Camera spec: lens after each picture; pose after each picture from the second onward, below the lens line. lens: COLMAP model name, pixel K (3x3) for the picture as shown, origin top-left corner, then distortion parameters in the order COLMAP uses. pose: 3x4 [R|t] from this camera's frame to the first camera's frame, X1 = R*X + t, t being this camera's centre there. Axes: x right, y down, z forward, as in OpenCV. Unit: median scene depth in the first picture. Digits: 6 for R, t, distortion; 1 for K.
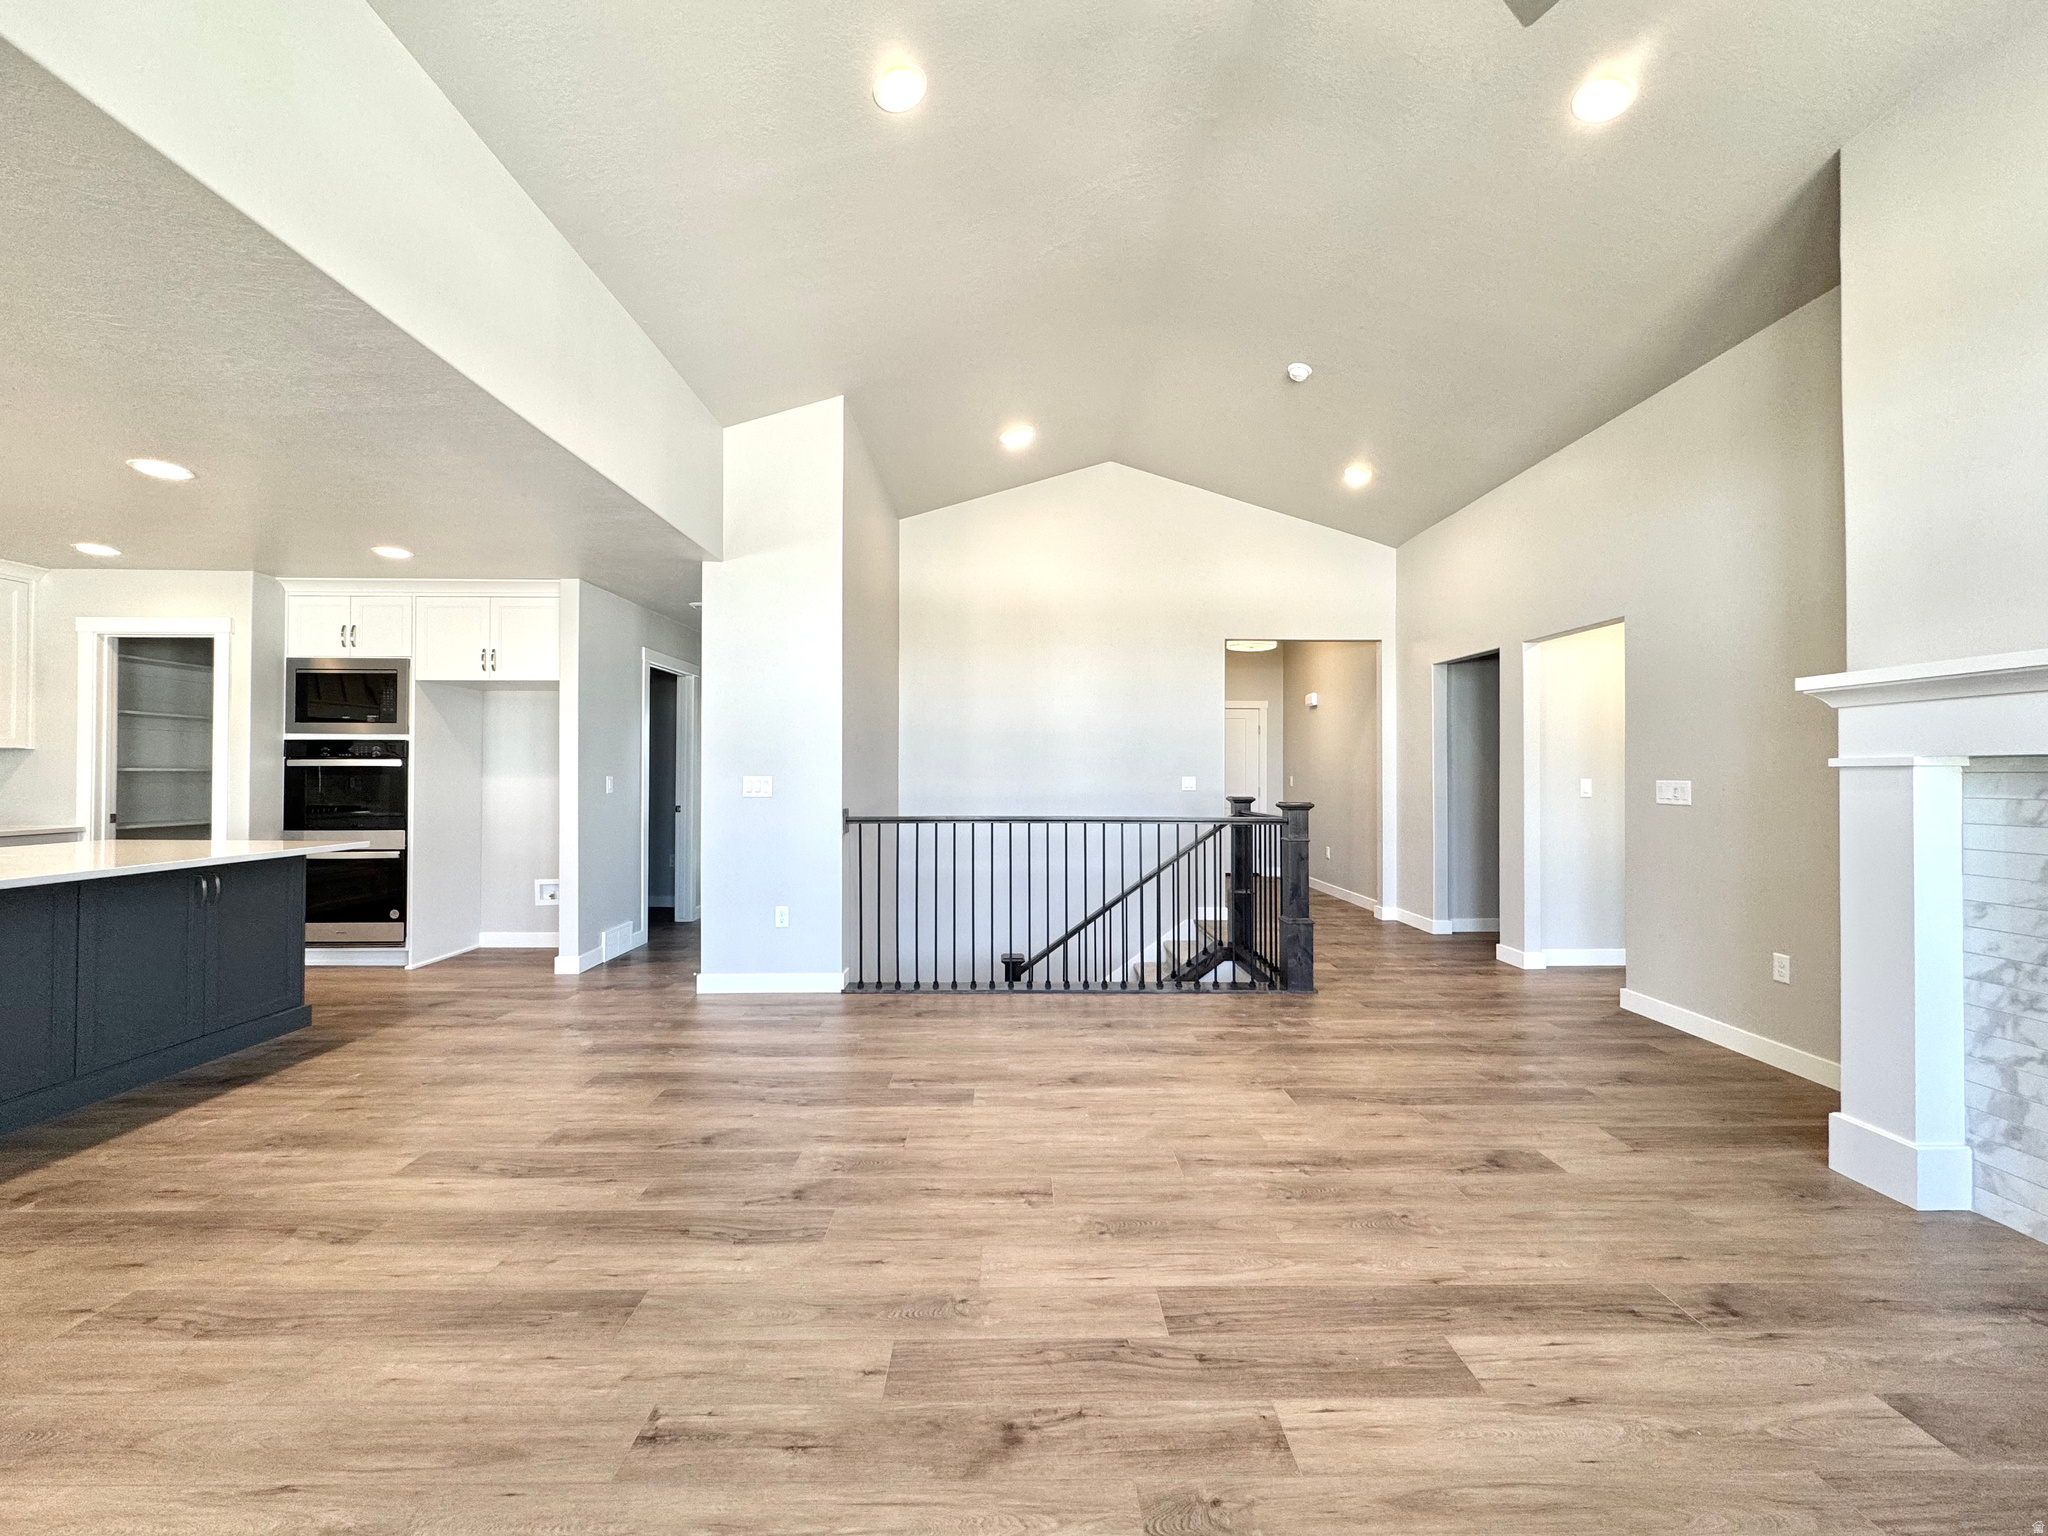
lens RADIAL K [[822.7, 0, 1026.9], [0, 822.7, 767.7], [0, 0, 1]] dist [-0.003558, -0.000109]
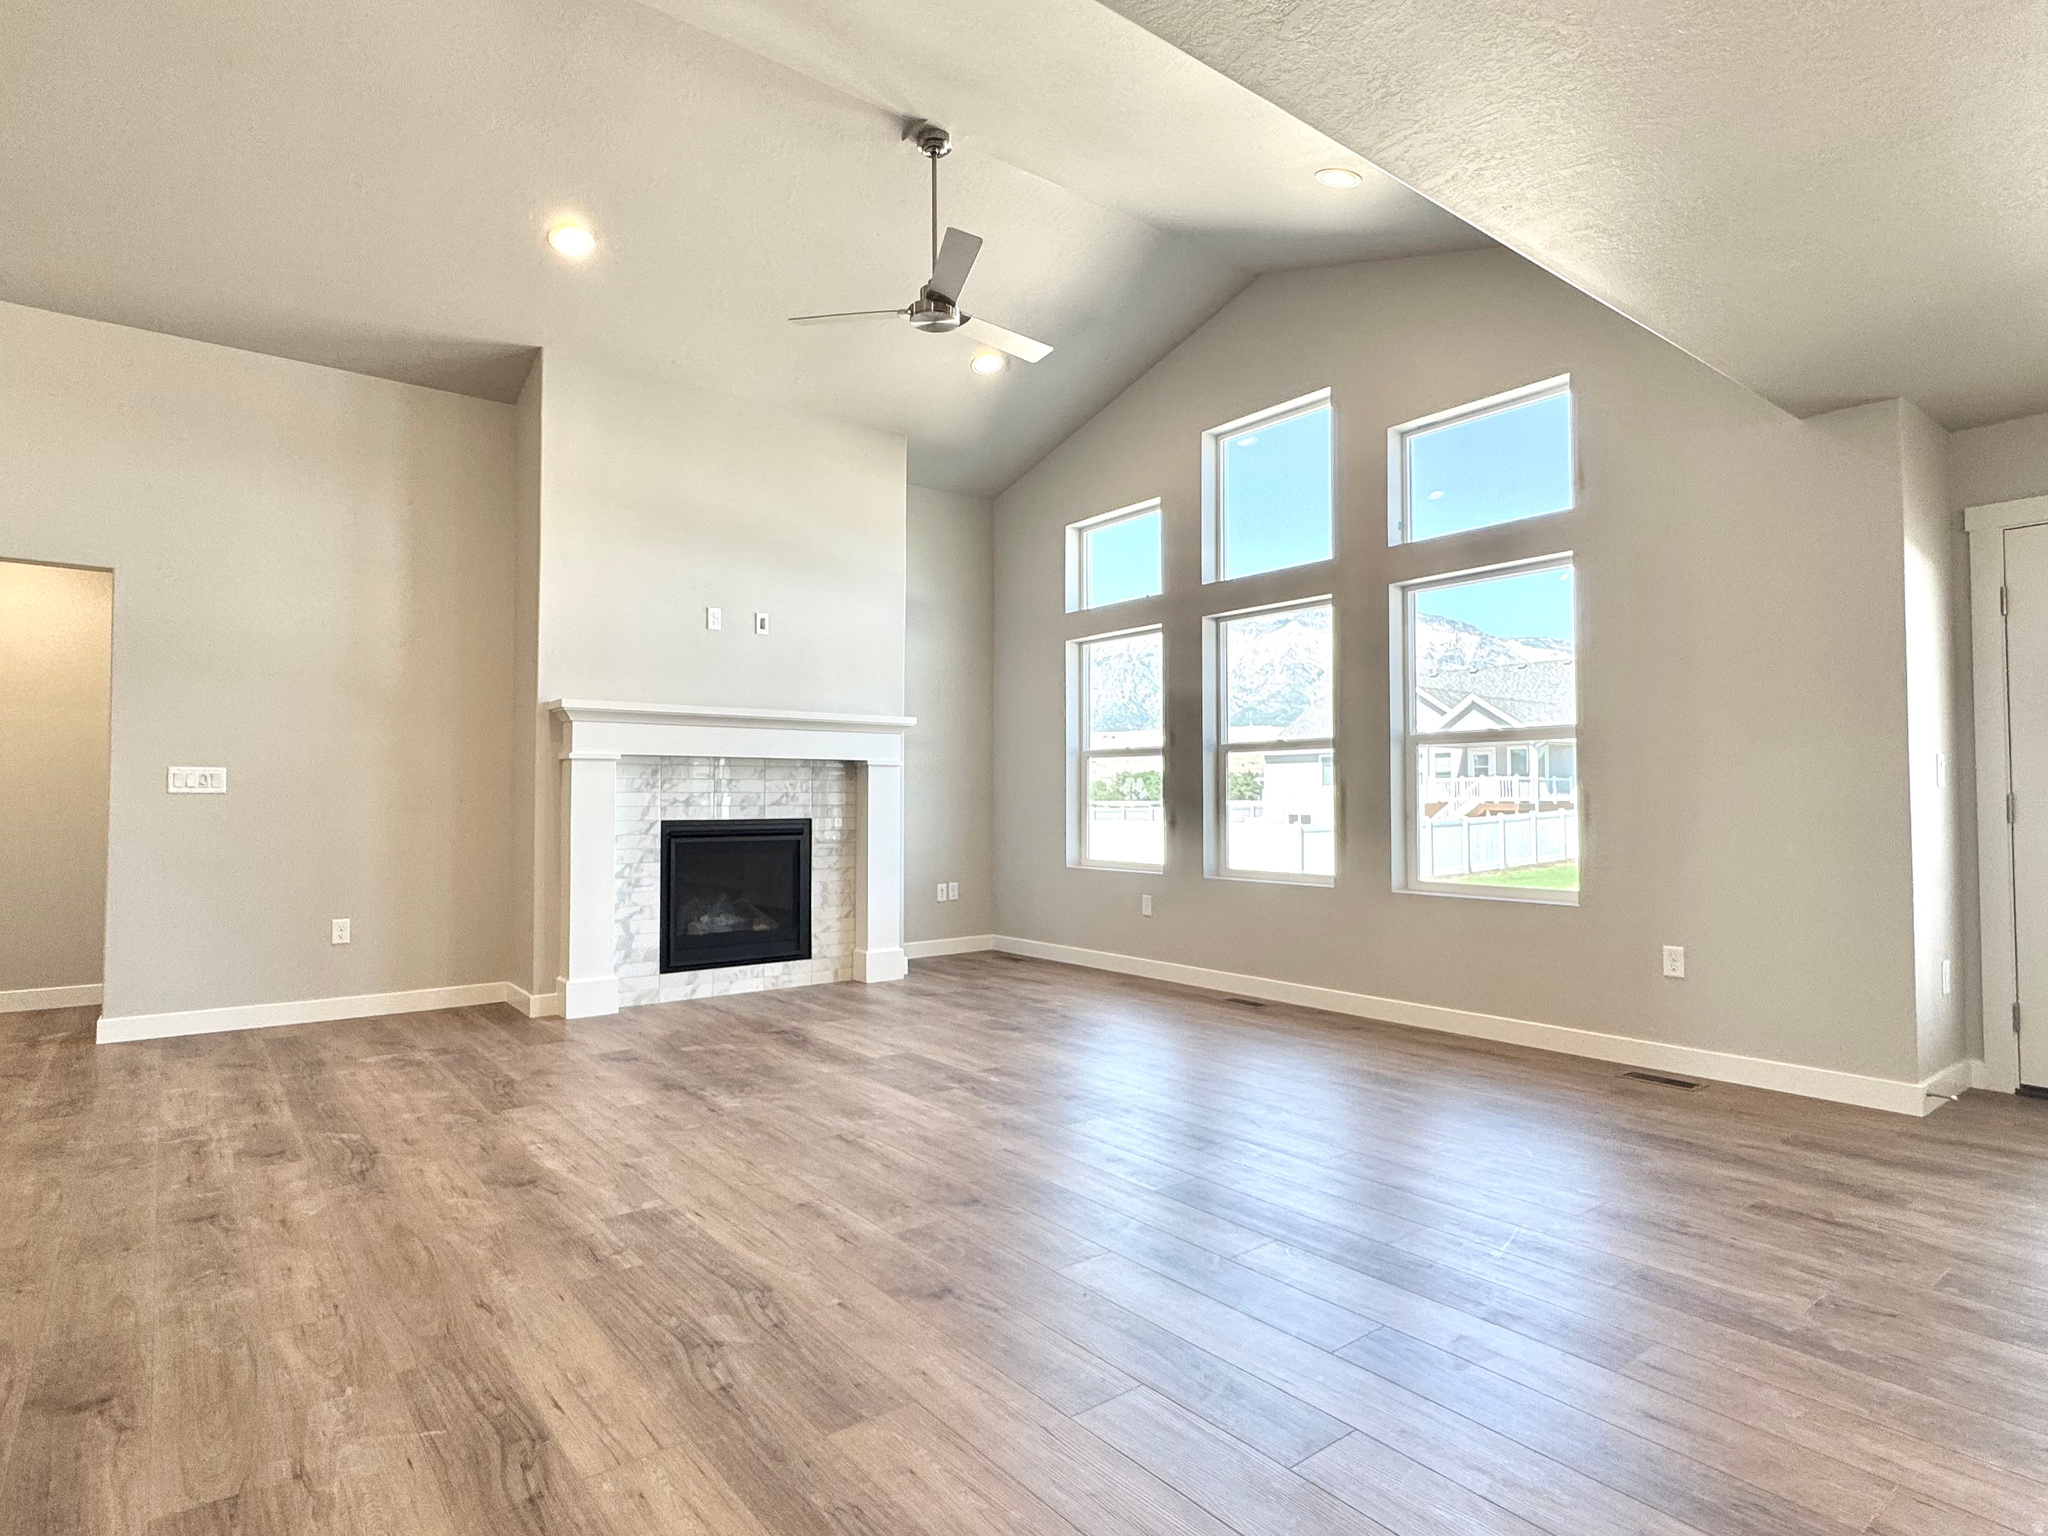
lens RADIAL K [[1110.1, 0, 1013.4], [0, 1110.1, 751.1], [0, 0, 1]] dist [-0.000778, 0.001027]
pose [[-0.595945, 0.031030, 0.802426, -0.856768], [-0.007949, 0.998976, -0.044534, 0.051482], [-0.802986, -0.032918, -0.595088, 1.123929]]
